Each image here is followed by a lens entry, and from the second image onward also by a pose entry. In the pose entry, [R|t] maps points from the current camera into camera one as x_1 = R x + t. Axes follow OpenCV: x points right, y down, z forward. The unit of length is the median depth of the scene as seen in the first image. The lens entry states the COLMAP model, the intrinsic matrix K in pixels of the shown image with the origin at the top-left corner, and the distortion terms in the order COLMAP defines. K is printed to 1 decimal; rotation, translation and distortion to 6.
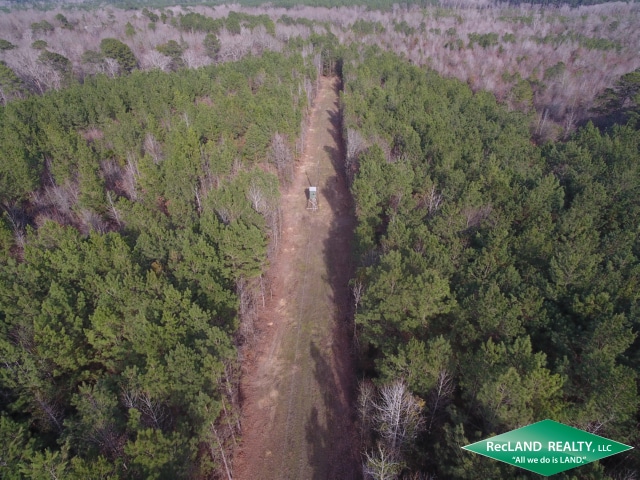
lens RADIAL K [[377.5, 0, 321.5], [0, 377.5, 229.2], [0, 0, 1]] dist [0.005169, -0.001017]
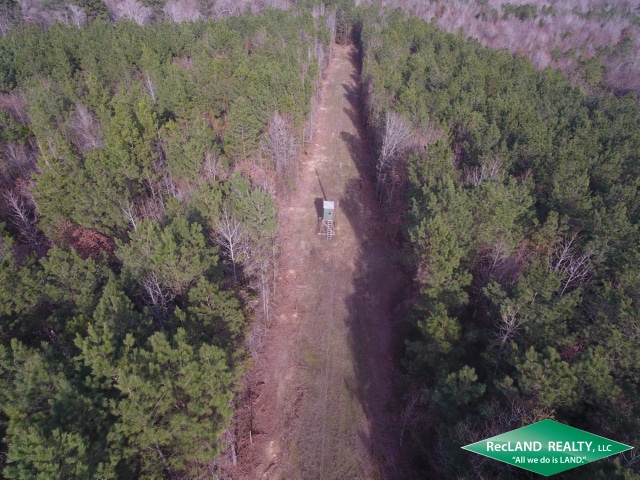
lens RADIAL K [[377.5, 0, 321.5], [0, 377.5, 229.2], [0, 0, 1]] dist [0.005169, -0.001017]
pose [[0.998974, 0.044897, 0.005984, -0.027820], [-0.045164, 0.997368, 0.056716, -0.074899], [-0.003422, -0.056928, 0.998372, 0.264183]]
